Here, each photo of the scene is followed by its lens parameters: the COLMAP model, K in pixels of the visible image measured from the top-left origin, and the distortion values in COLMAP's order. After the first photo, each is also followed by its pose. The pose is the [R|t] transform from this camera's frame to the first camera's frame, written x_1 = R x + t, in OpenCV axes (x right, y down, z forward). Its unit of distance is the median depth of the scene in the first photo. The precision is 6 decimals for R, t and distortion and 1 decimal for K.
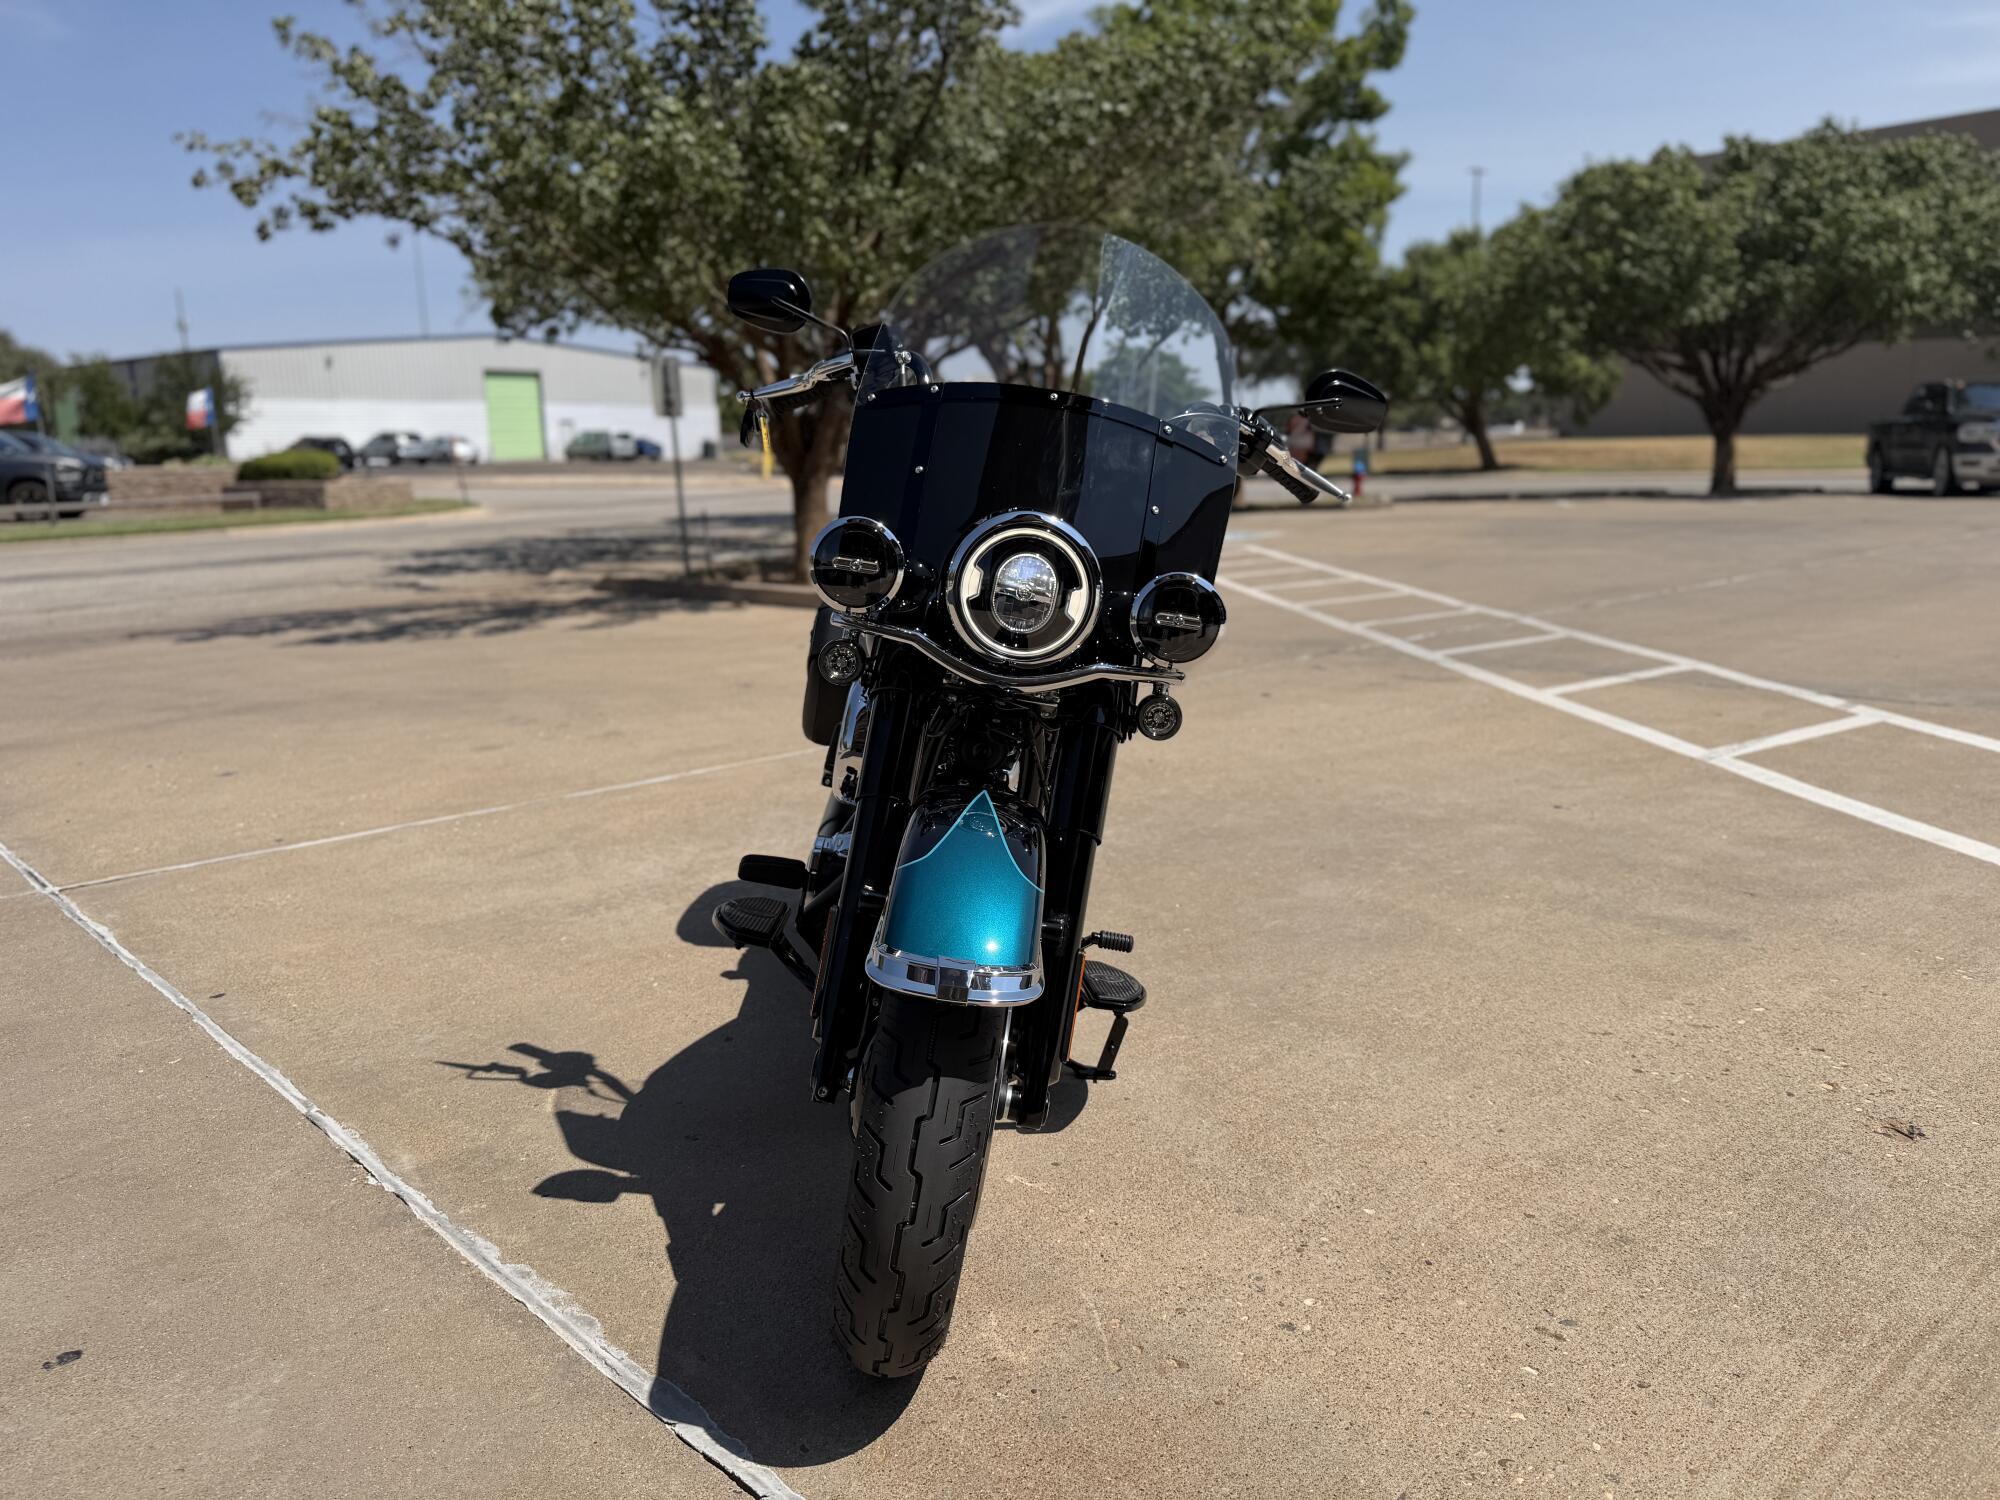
lens RADIAL K [[1426.4, 0, 1010.1], [0, 1426.4, 761.2], [0, 0, 1]] dist [-0.010112, 0.002987]
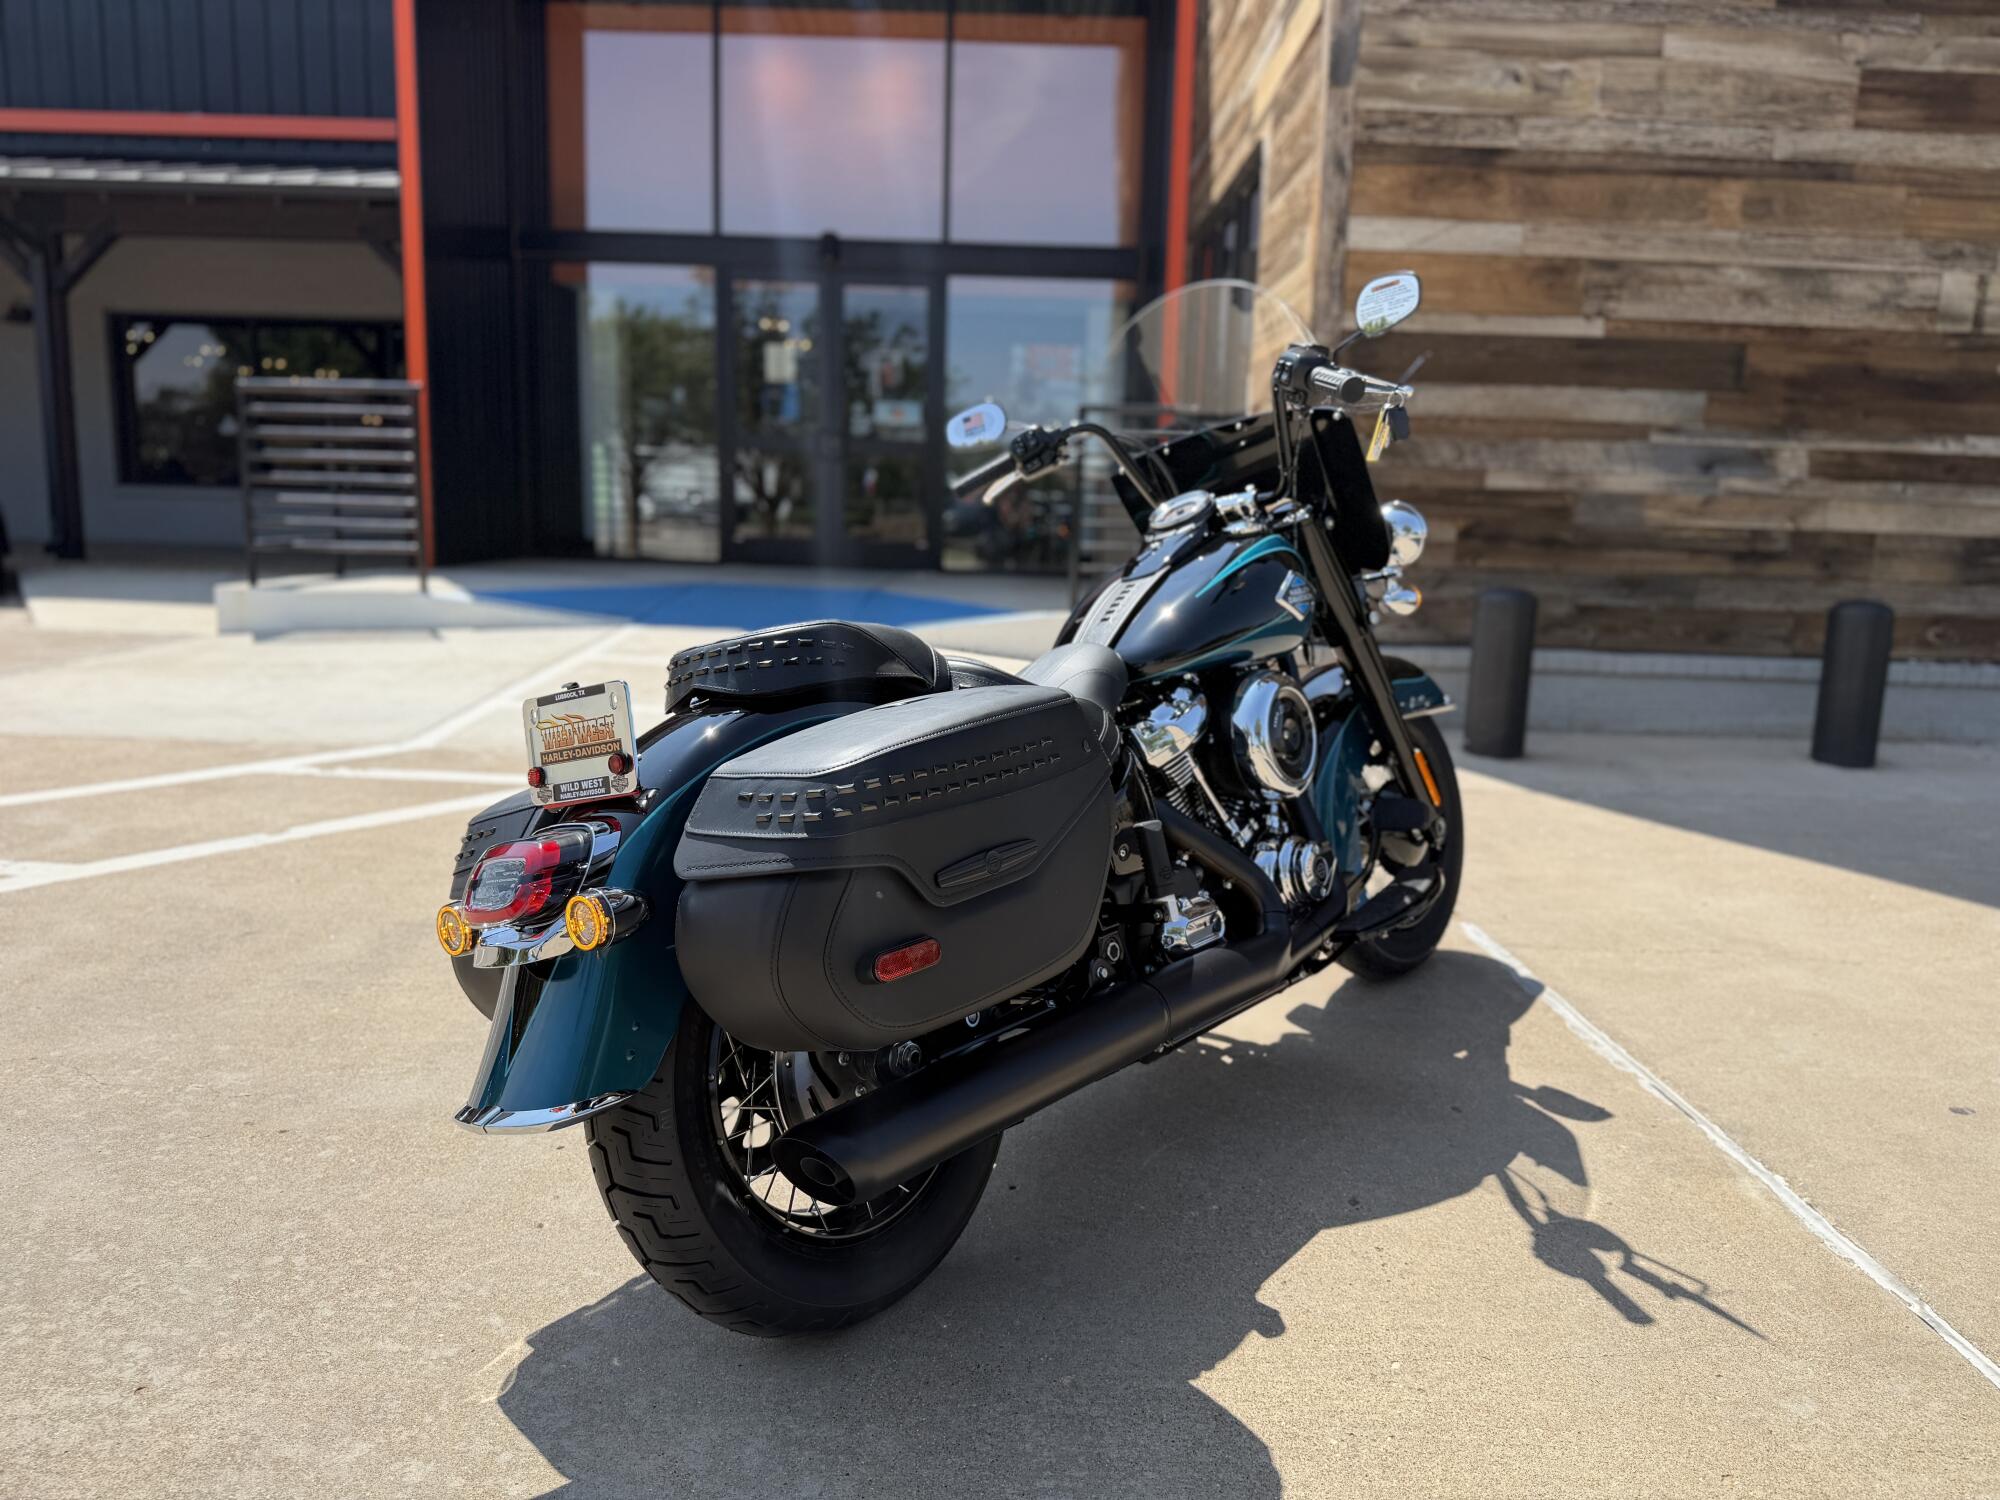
lens RADIAL K [[1426.4, 0, 1010.1], [0, 1426.4, 761.2], [0, 0, 1]] dist [-0.010112, 0.002987]
pose [[-0.763073, -0.117806, 0.635486, -0.060714], [0.117882, 0.941386, 0.316063, -0.034654], [-0.635472, 0.316091, -0.704459, 0.186312]]
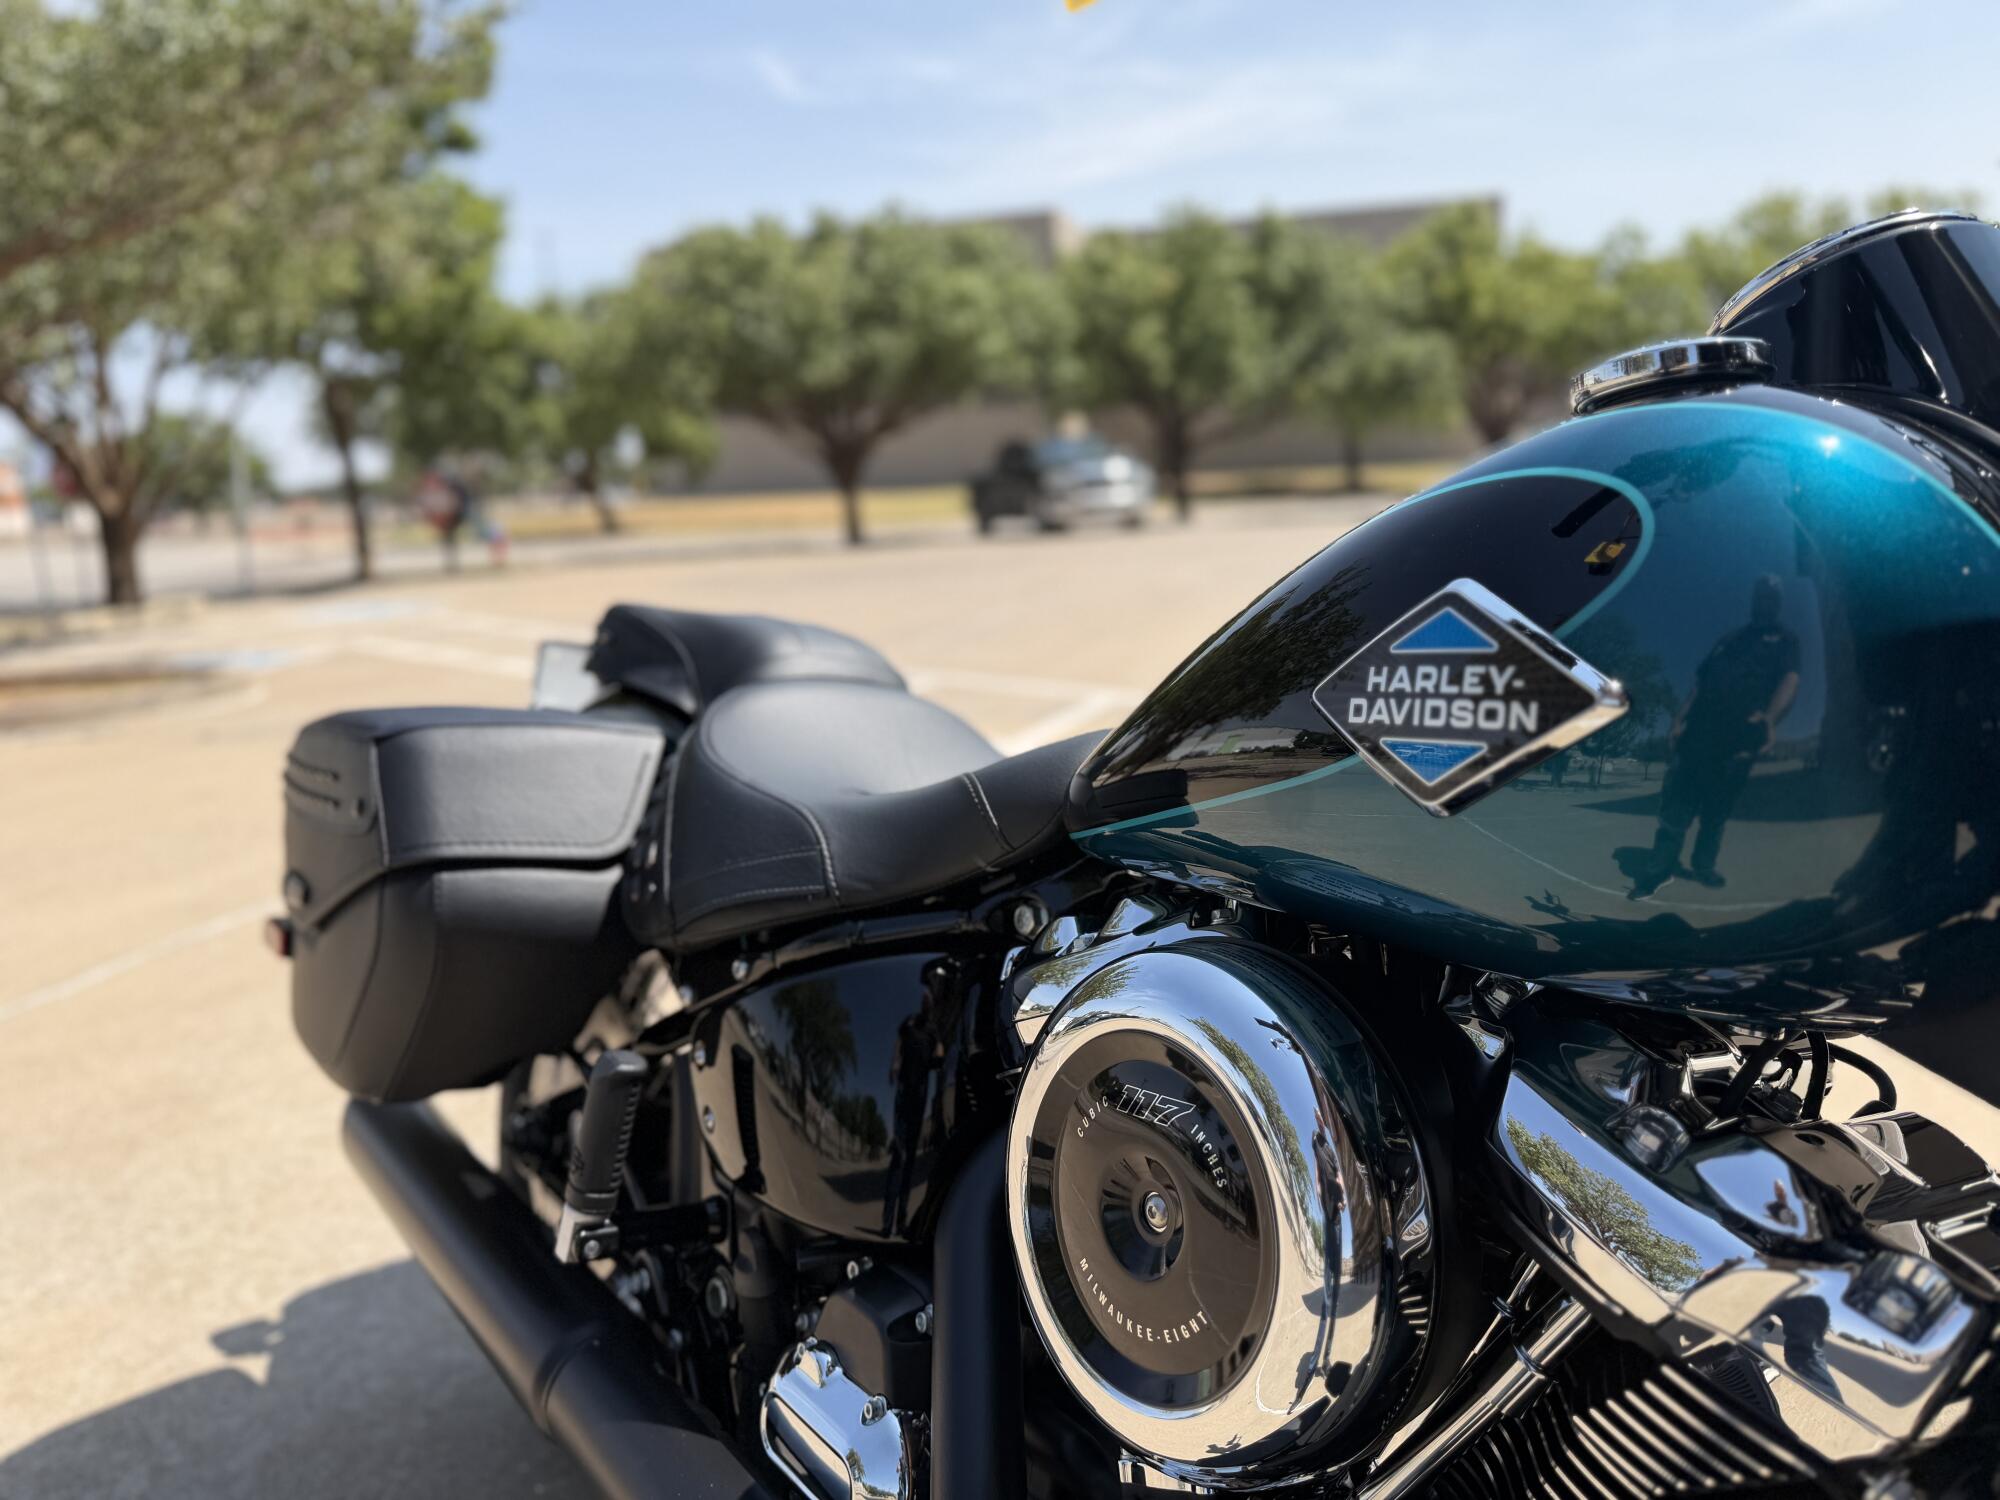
lens RADIAL K [[1426.4, 0, 1010.1], [0, 1426.4, 761.2], [0, 0, 1]] dist [-0.010112, 0.002987]
pose [[0.818697, -0.125052, 0.560444, -0.026539], [0.151605, 0.988441, -0.000914, -0.011108], [-0.553852, 0.085715, 0.828192, 0.082616]]
